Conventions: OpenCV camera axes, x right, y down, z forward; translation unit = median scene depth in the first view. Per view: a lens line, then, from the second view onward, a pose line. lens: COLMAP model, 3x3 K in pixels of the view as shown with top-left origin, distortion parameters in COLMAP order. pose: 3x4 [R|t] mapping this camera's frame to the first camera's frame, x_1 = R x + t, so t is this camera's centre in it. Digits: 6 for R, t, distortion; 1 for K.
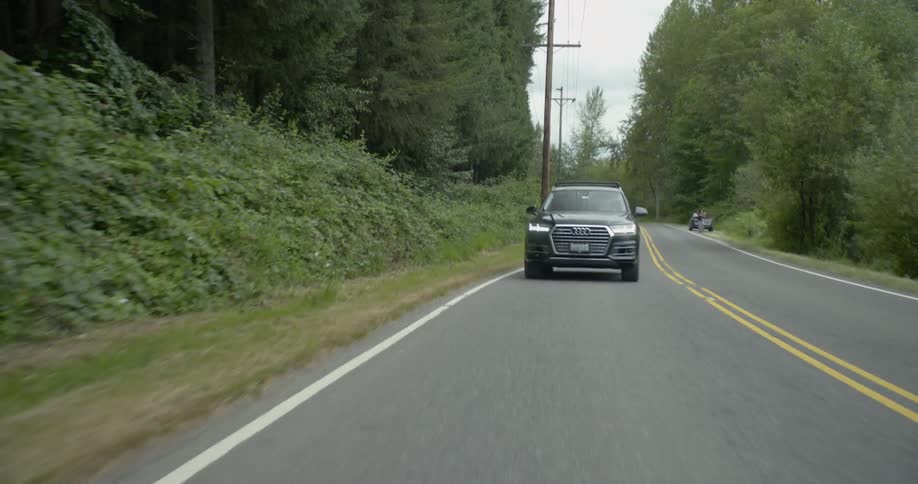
lens RADIAL K [[698.6, 0, 459.0], [0, 698.6, 242.0], [0, 0, 1]] dist [-0.000819, 0.000487]
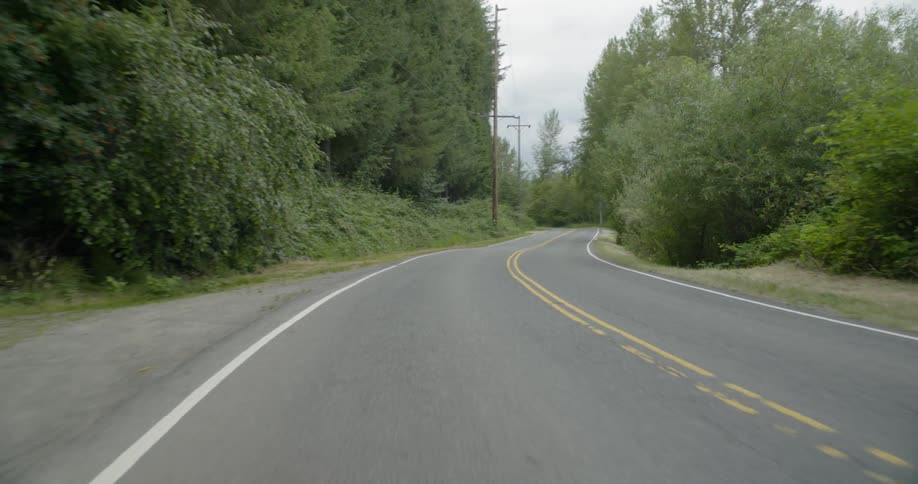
lens RADIAL K [[698.6, 0, 459.0], [0, 698.6, 242.0], [0, 0, 1]] dist [-0.000819, 0.000487]
pose [[0.999076, -0.021816, 0.037042, -0.012570], [0.022208, 0.999701, -0.010210, 0.011888], [-0.036808, 0.011023, 0.999262, -0.424995]]
